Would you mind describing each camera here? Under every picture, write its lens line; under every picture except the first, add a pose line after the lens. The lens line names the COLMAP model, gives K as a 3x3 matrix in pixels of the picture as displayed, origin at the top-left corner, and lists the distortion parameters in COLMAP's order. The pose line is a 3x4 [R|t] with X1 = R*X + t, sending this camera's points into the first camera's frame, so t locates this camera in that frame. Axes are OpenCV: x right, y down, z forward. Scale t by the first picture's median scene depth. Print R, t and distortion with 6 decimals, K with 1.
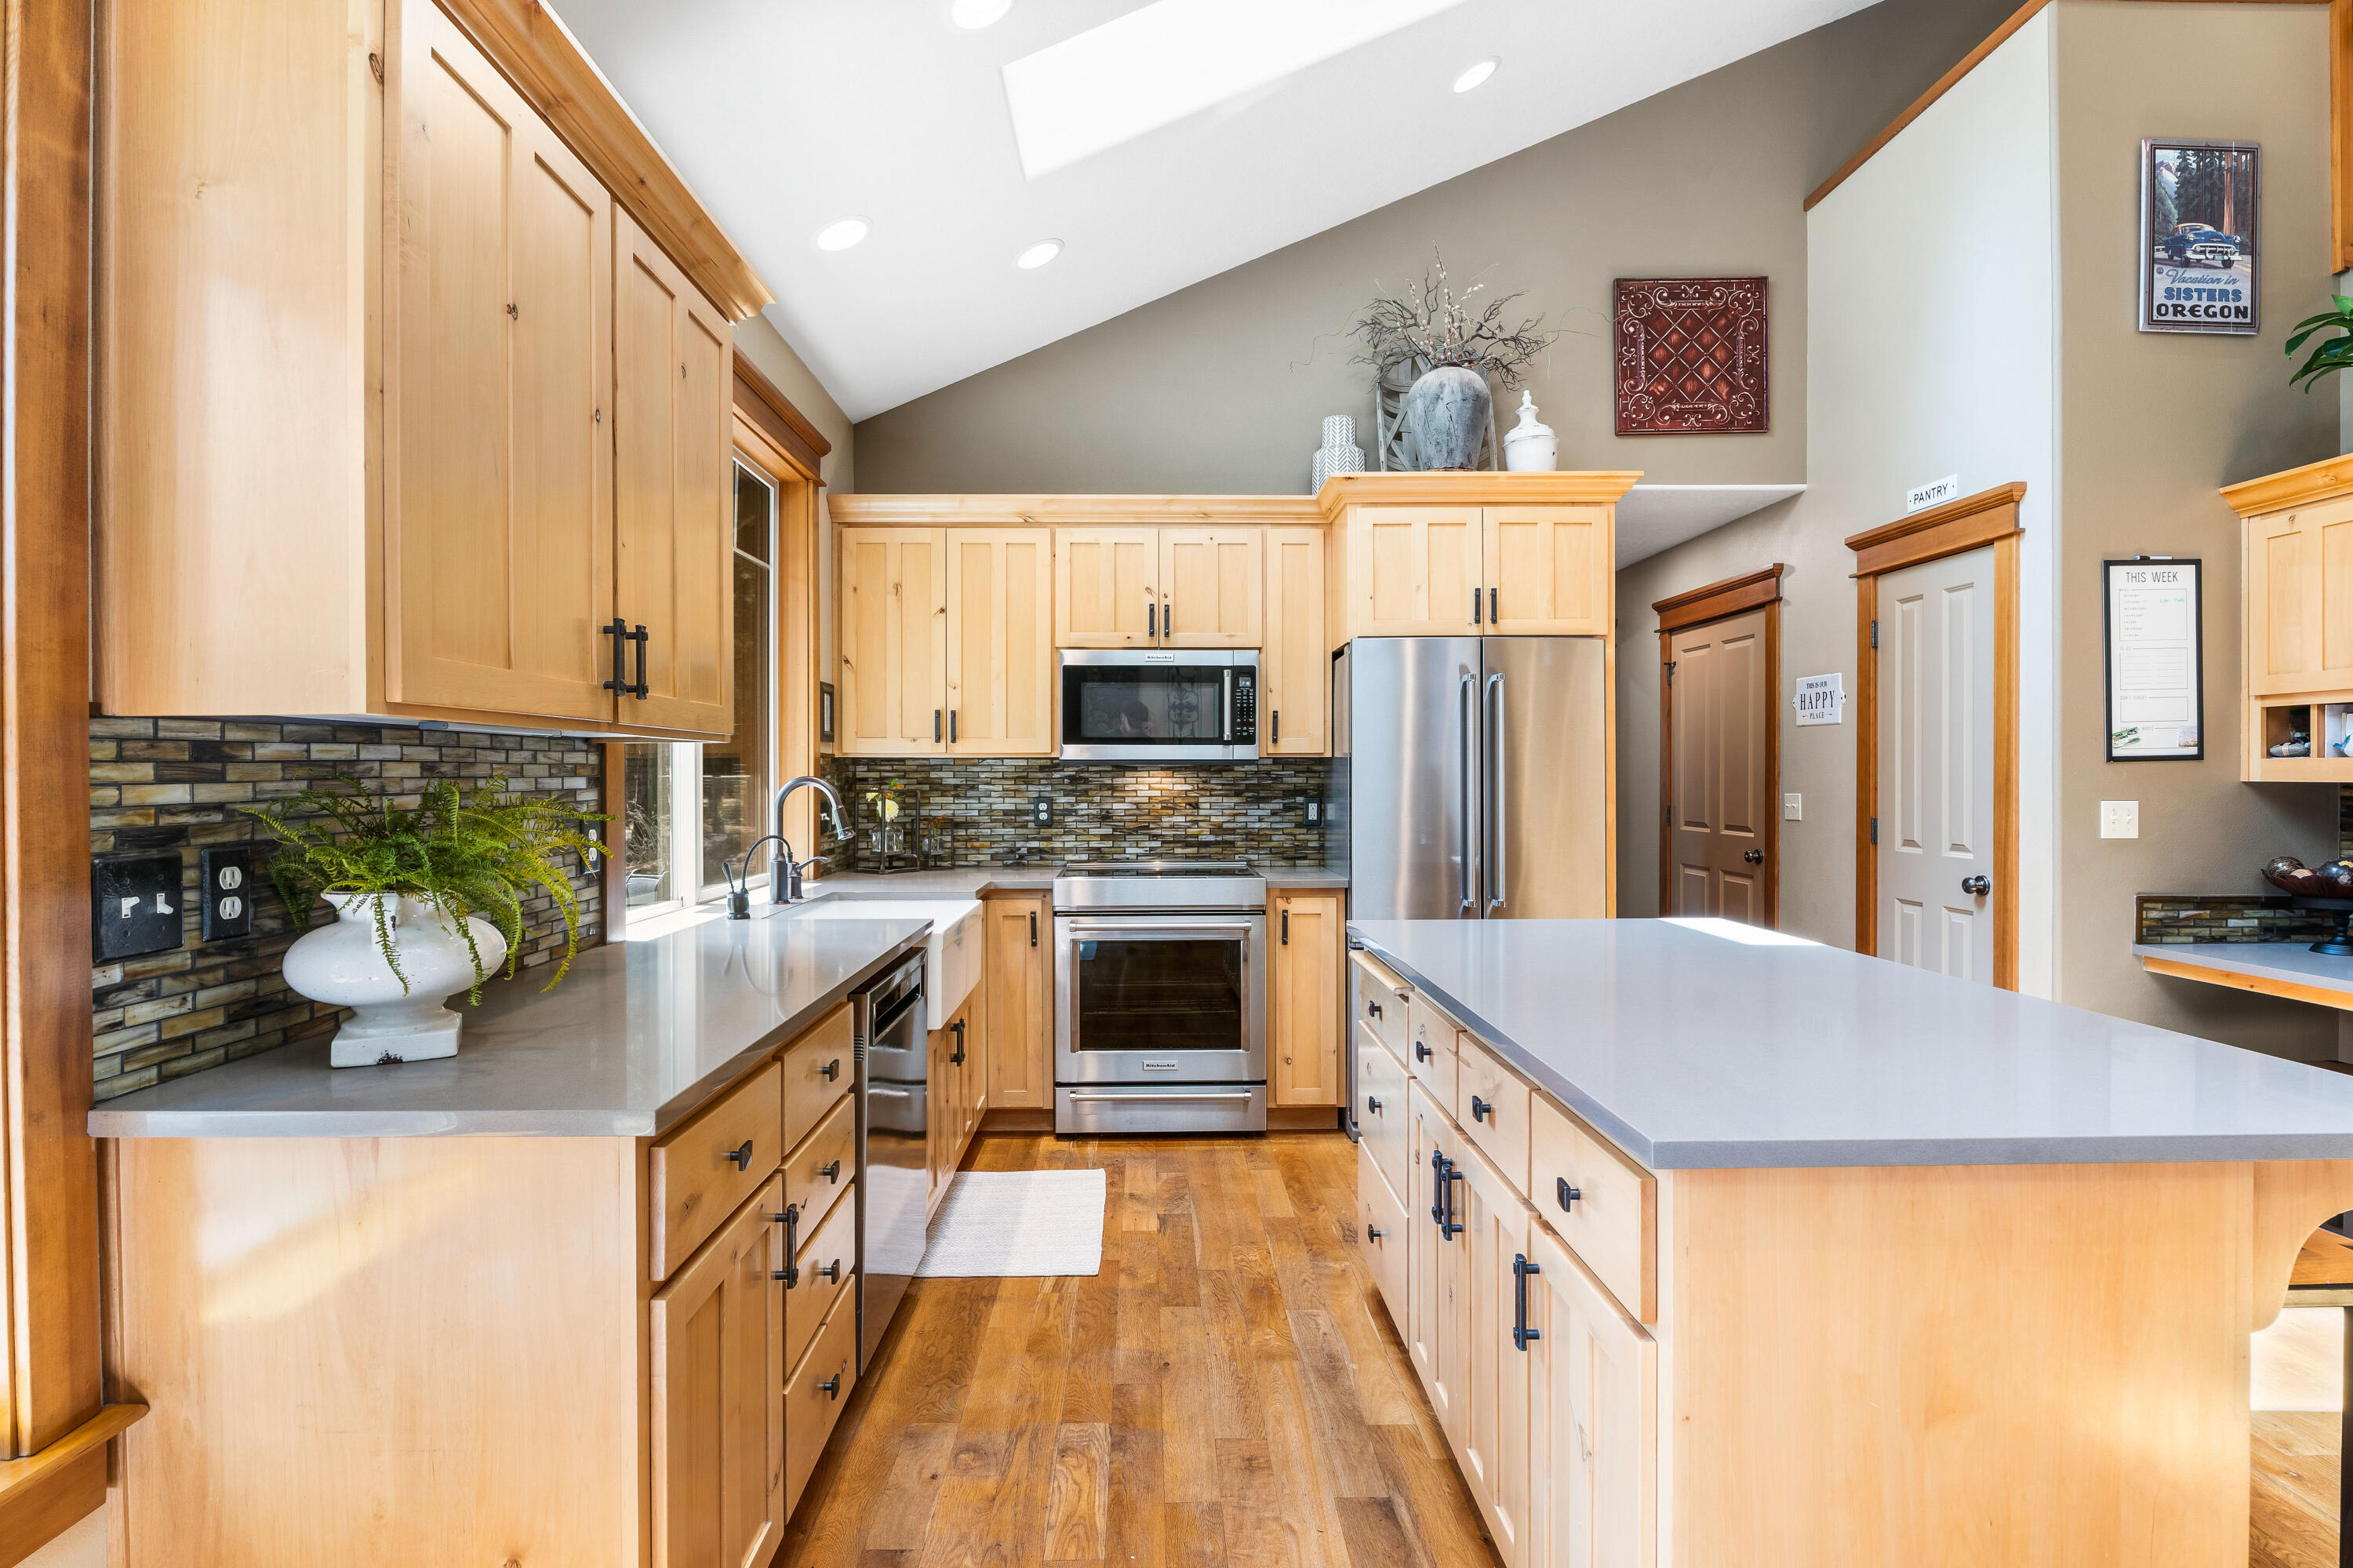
lens RADIAL K [[1142.3, 0, 1184.9], [0, 1142.3, 785.3], [0, 0, 1]] dist [-0.005512, -0.000872]
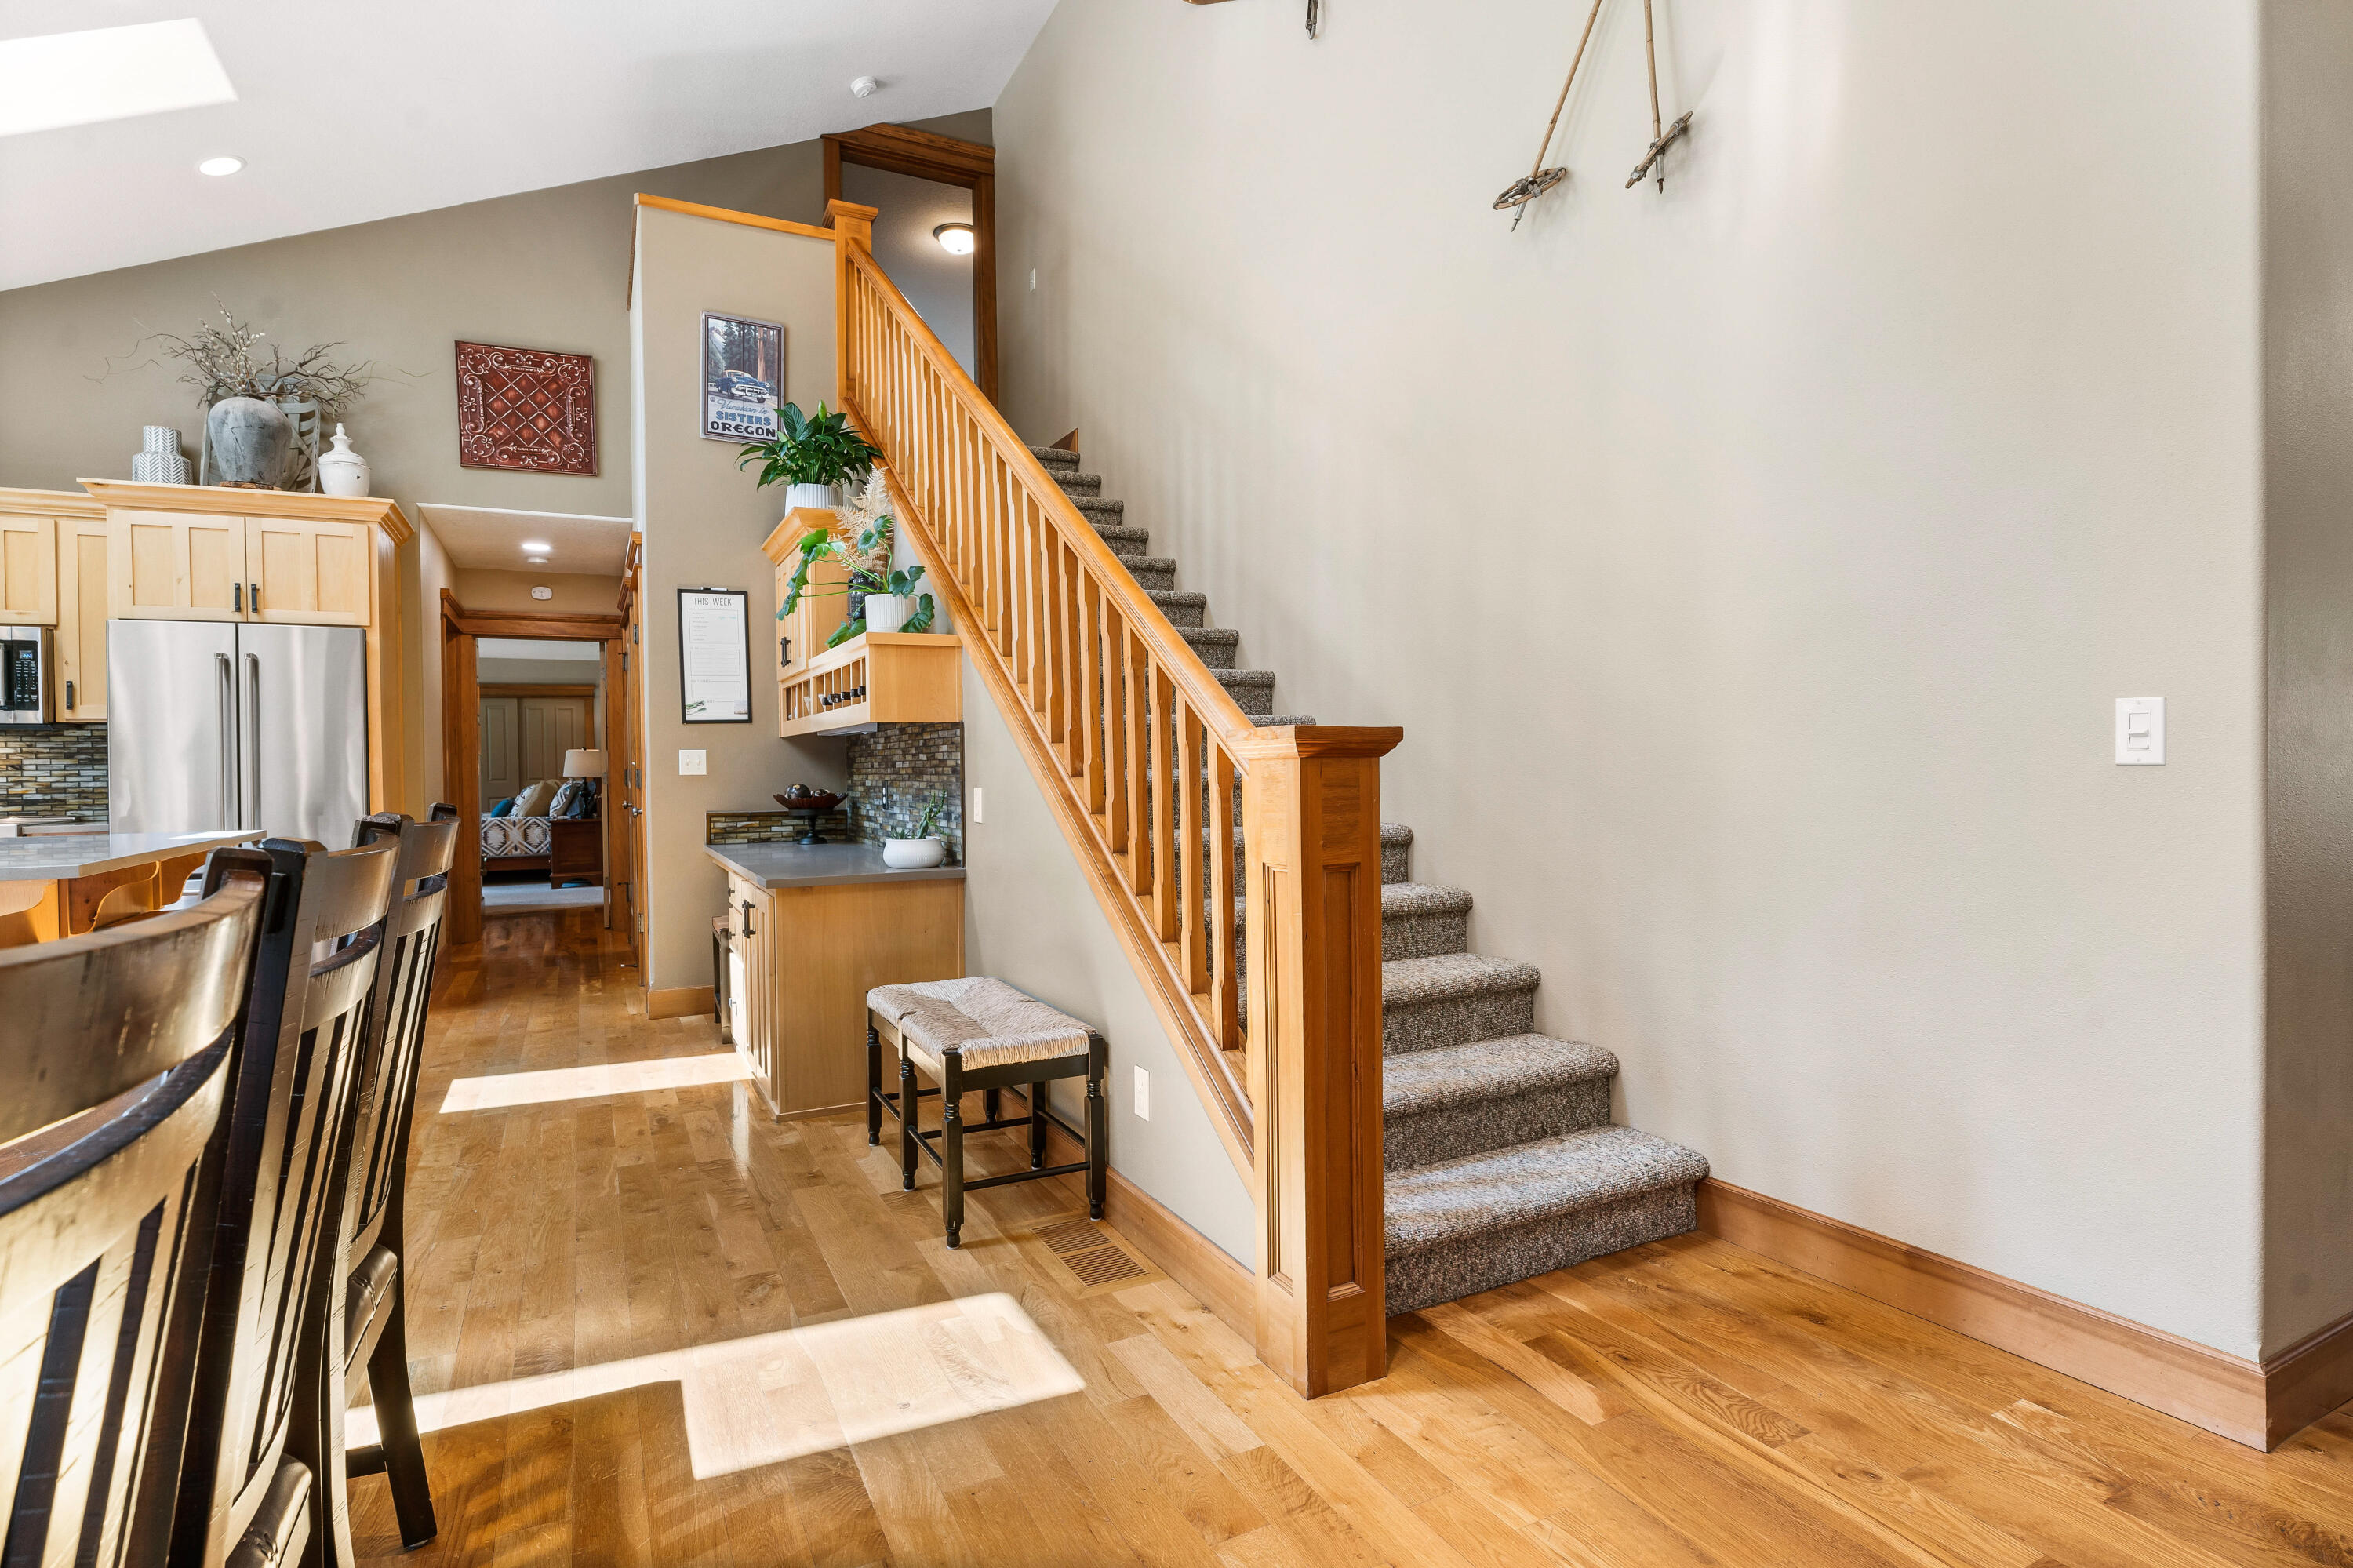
lens RADIAL K [[1142.3, 0, 1173.8], [0, 1142.3, 775.4], [0, 0, 1]] dist [-0.005512, -0.000872]
pose [[0.901655, -0.012798, 0.432268, 0.601054], [0.013194, 0.999911, 0.002083, 0.042353], [-0.432256, 0.003825, 0.901743, -0.508299]]
